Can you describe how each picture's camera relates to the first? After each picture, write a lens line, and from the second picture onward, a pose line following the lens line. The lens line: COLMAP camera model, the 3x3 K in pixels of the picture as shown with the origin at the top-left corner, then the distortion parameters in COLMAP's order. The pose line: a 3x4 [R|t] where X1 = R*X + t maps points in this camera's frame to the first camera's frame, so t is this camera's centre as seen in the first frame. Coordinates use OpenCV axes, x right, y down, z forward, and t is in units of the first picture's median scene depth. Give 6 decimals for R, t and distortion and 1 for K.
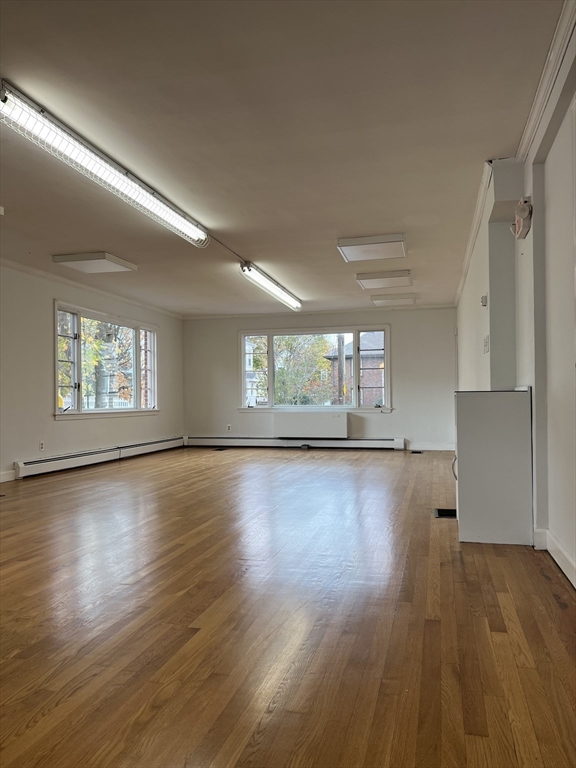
lens RADIAL K [[583.2, 0, 285.3], [0, 583.2, 387.2], [0, 0, 1]] dist [0.038161, -0.029241]
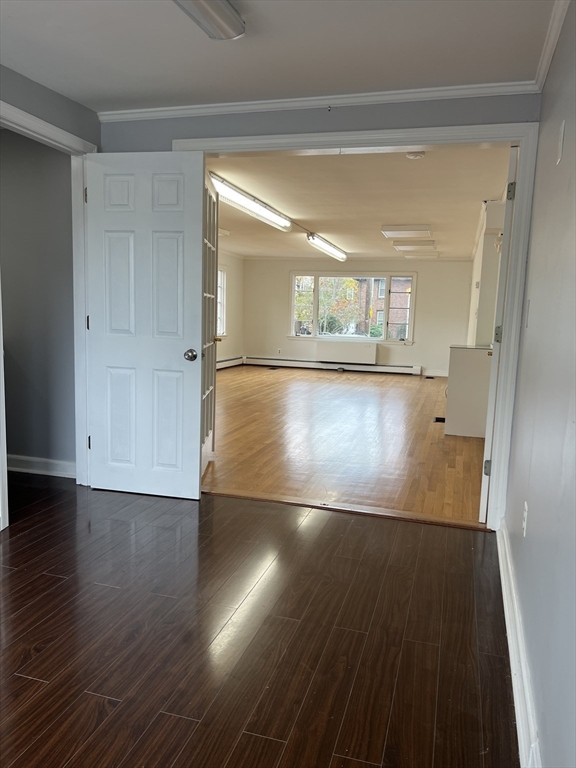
lens RADIAL K [[583.2, 0, 278.5], [0, 583.2, 403.0], [0, 0, 1]] dist [0.038161, -0.029241]
pose [[0.998060, 0.045749, -0.042238, -0.051550], [-0.037833, 0.984334, 0.172205, -0.044653], [0.049455, -0.170272, 0.984155, -0.297938]]
